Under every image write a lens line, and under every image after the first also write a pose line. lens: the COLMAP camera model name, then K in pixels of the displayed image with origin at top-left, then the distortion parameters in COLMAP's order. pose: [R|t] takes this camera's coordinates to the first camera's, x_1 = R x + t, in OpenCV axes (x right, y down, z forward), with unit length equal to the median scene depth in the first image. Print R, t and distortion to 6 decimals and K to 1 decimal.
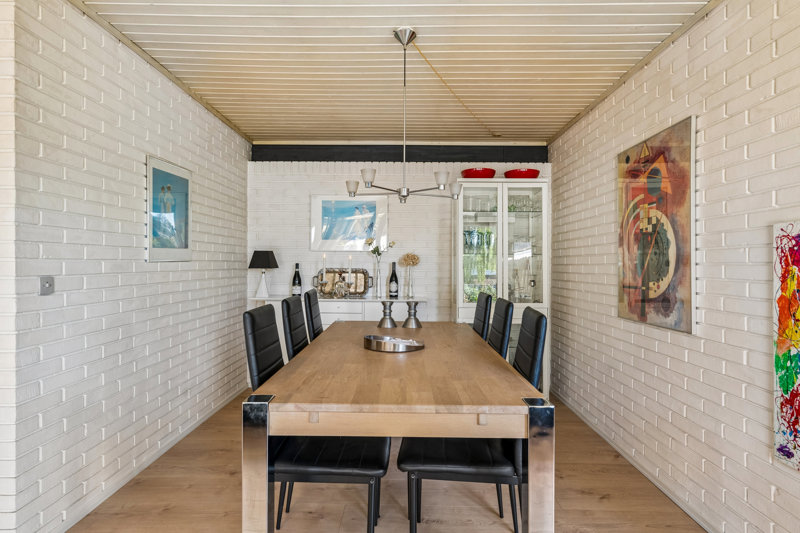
lens RADIAL K [[441.6, 0, 400.0], [0, 441.6, 266.5], [0, 0, 1]] dist [0.003628, 0.000768]
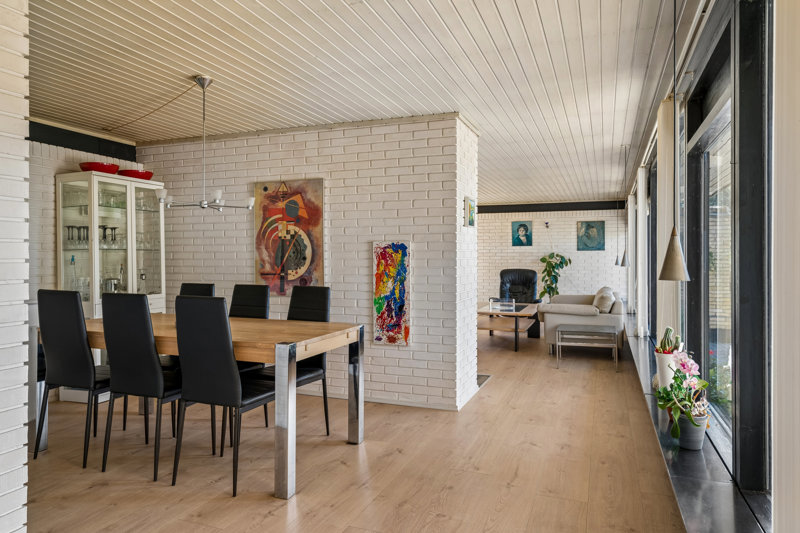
lens RADIAL K [[552.1, 0, 400.0], [0, 552.1, 266.5], [0, 0, 1]] dist [-0.002756, -0.000634]
pose [[0.344184, -0.015786, 0.938770, -1.259849], [0.005535, 0.999875, 0.014784, -0.006062], [-0.938886, 0.000108, 0.344228, -0.079122]]
